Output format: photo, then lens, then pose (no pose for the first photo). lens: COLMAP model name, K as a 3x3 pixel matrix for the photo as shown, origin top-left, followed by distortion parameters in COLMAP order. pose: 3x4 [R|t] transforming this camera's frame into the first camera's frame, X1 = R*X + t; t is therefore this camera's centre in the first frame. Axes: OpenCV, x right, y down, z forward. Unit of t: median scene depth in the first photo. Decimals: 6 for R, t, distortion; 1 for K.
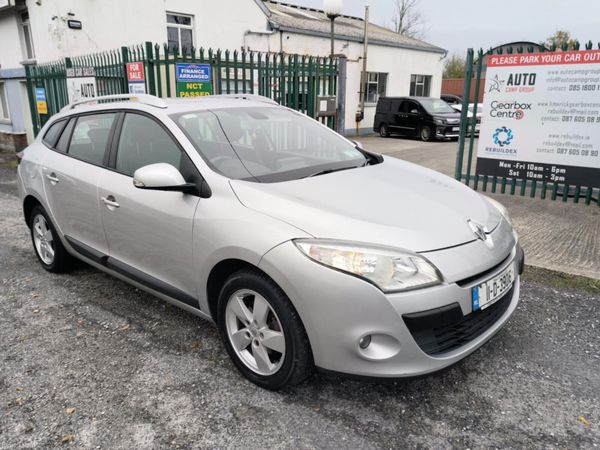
lens RADIAL K [[459.7, 0, 300.0], [0, 459.7, 225.0], [0, 0, 1]] dist [0.004868, 0.000765]
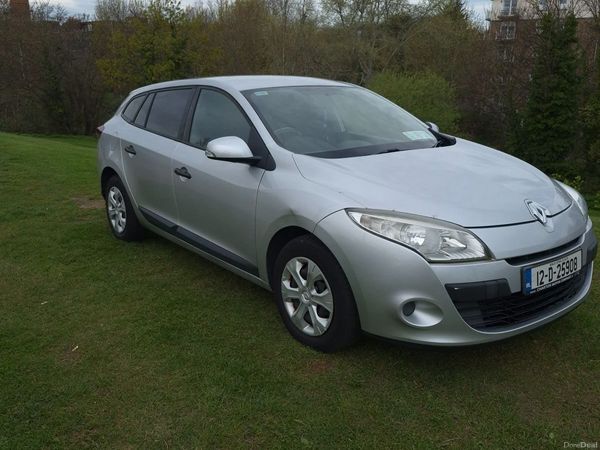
lens RADIAL K [[522.2, 0, 300.0], [0, 522.2, 225.0], [0, 0, 1]] dist [0.003980, 0.000500]
pose [[0.986314, 0.055884, -0.155121, 0.057541], [-0.054560, 0.998429, 0.012780, 0.049581], [0.155592, -0.004142, 0.987813, -0.183073]]
